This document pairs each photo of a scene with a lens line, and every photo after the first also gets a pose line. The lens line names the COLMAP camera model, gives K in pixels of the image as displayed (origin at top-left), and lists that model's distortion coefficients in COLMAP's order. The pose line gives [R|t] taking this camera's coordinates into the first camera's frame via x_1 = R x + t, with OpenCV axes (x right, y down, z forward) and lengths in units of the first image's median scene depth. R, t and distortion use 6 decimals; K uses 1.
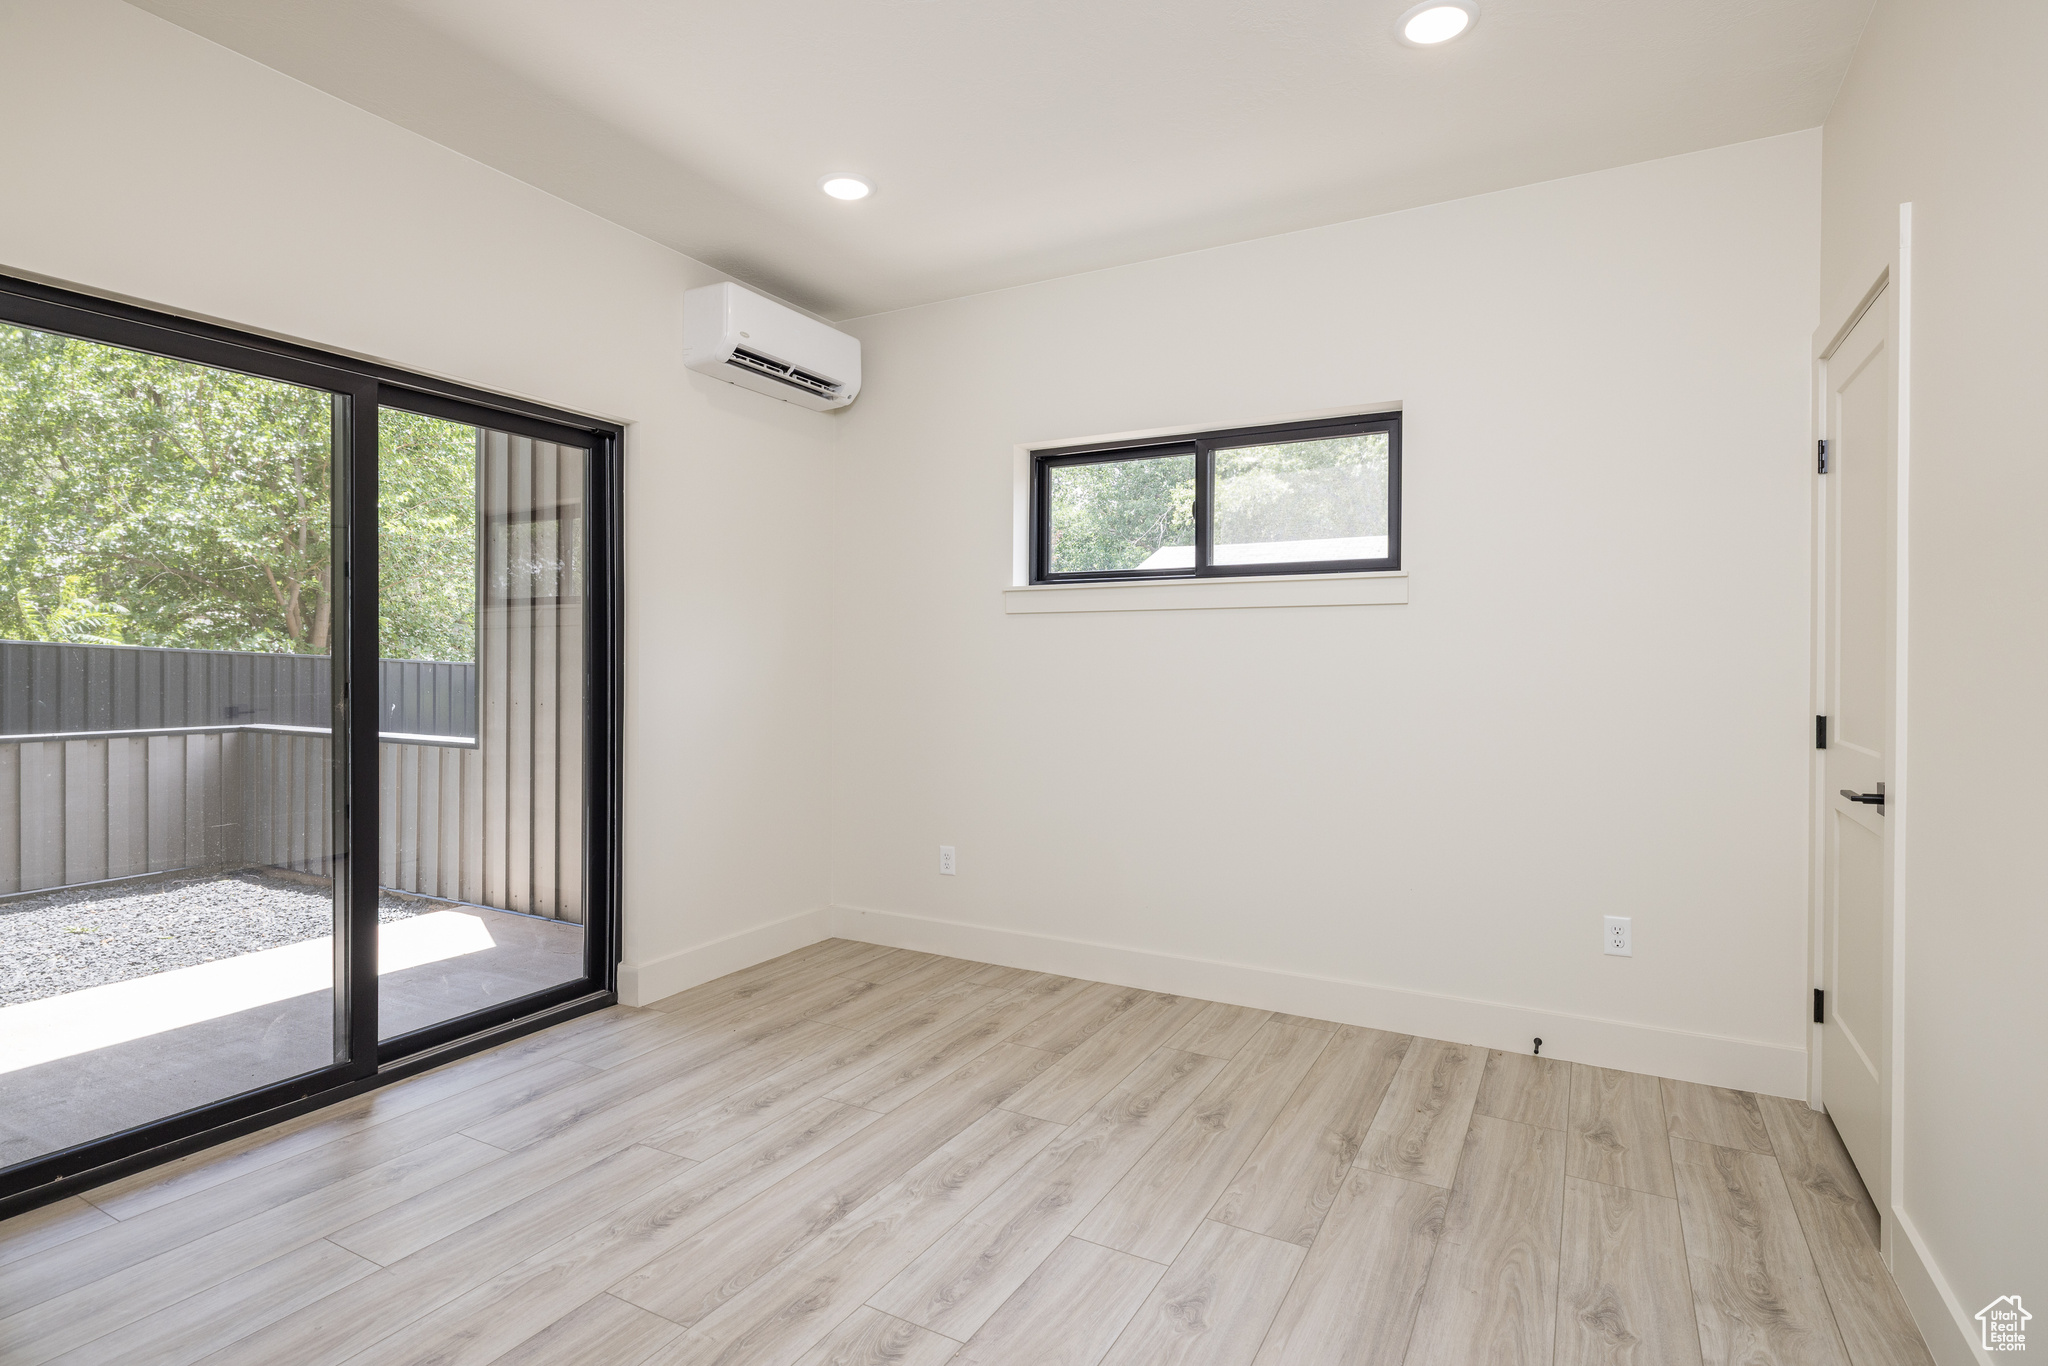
lens RADIAL K [[1019.7, 0, 1018.2], [0, 1019.7, 664.6], [0, 0, 1]] dist [0.005217, 0.000227]
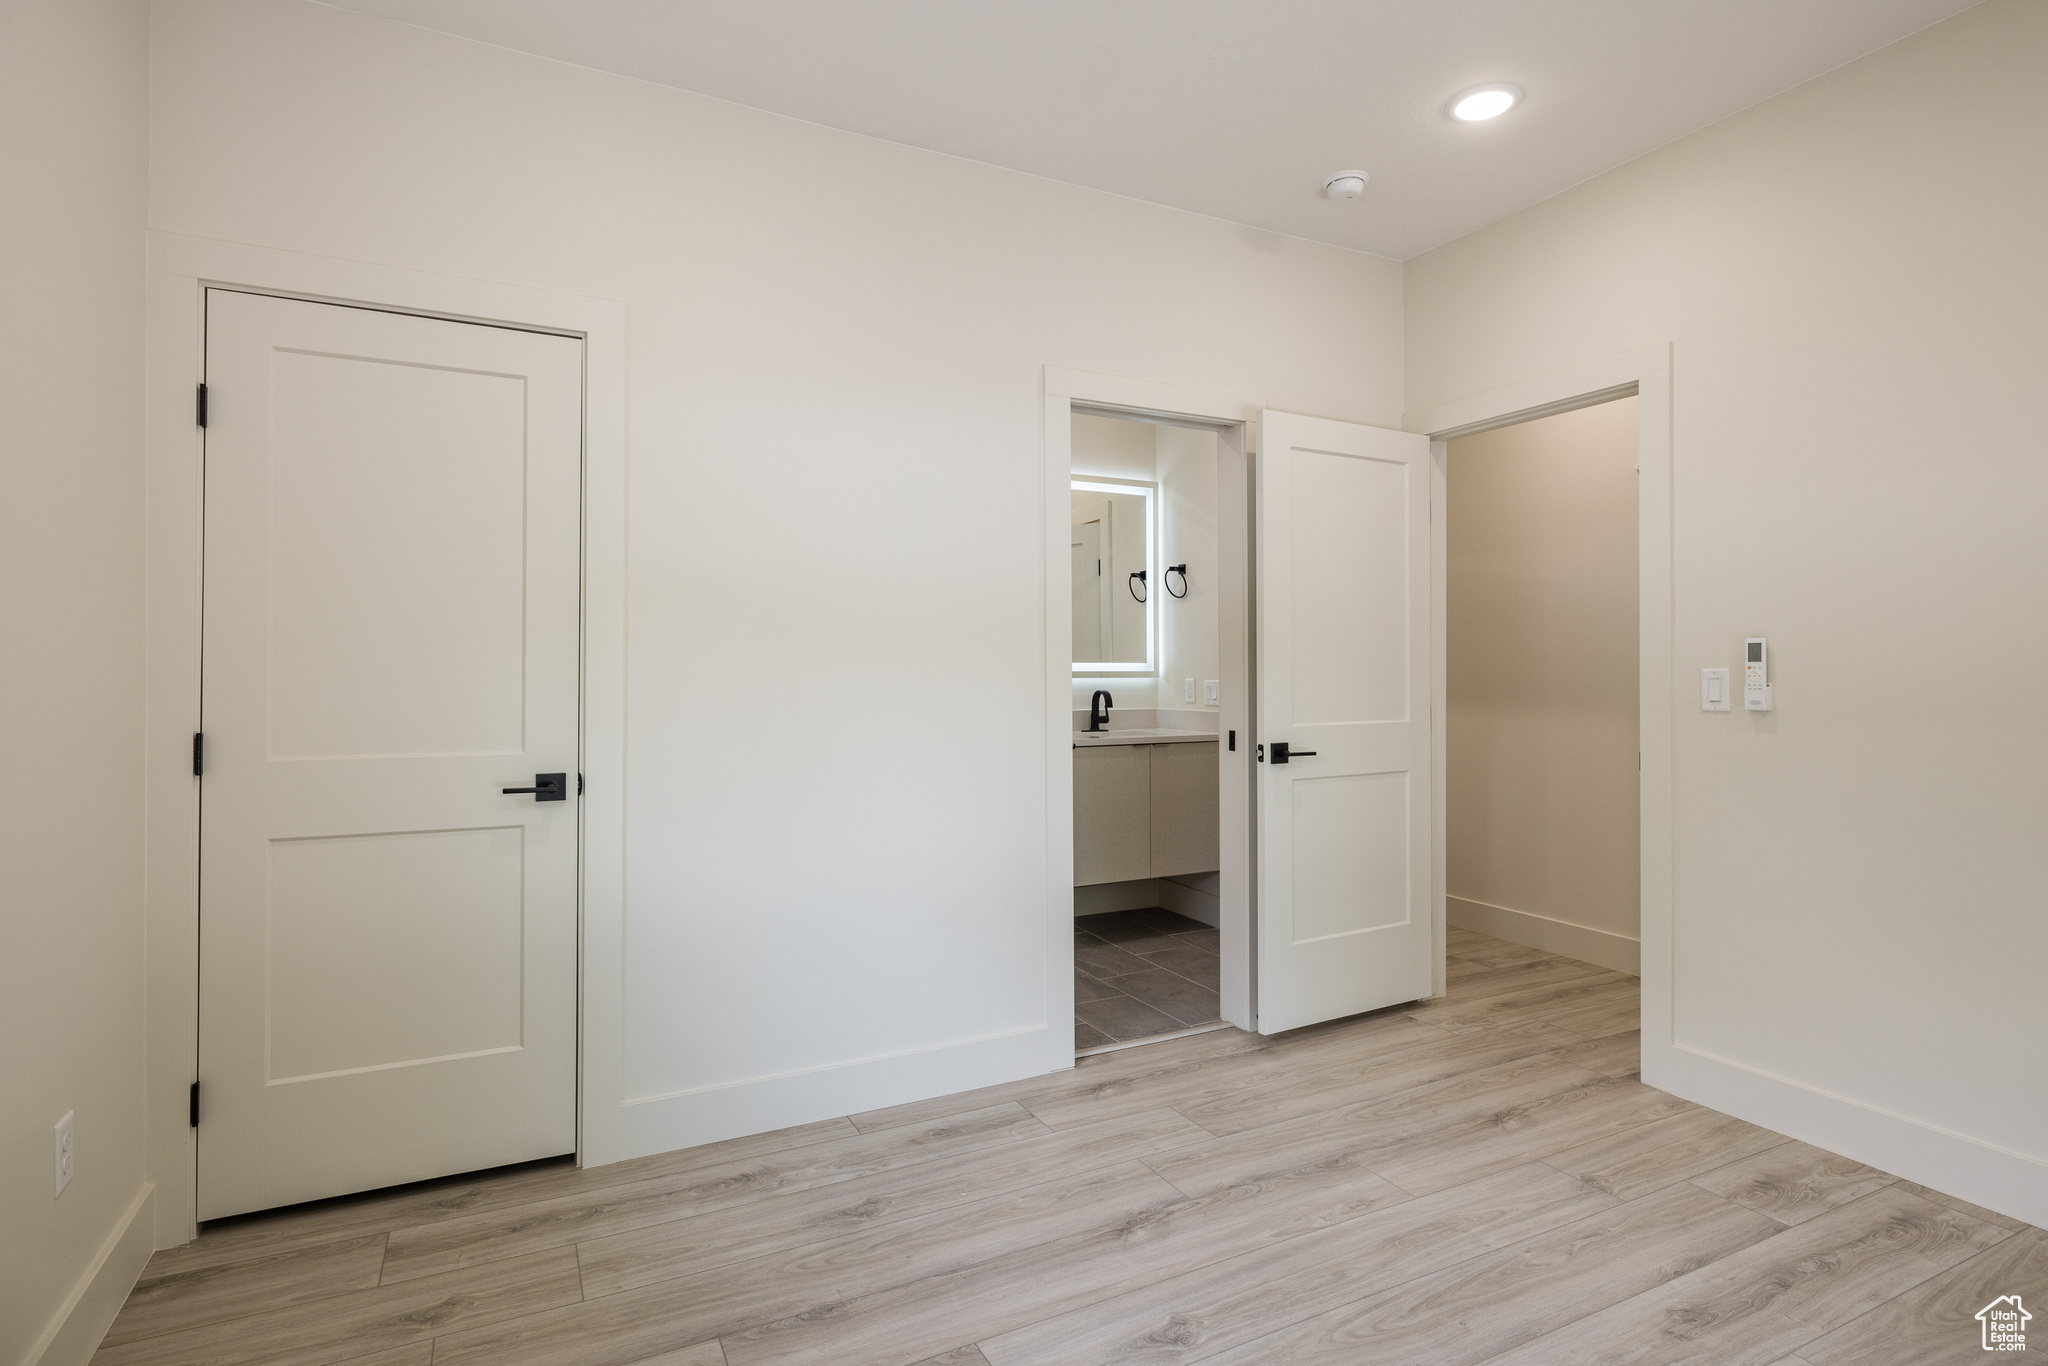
lens RADIAL K [[1019.7, 0, 1026.4], [0, 1019.7, 683.0], [0, 0, 1]] dist [0.005217, 0.000227]
pose [[-0.829350, -0.004371, 0.558712, -0.198836], [0.001763, 0.999944, 0.010441, 0.009156], [-0.558727, 0.009644, -0.829296, 1.490411]]
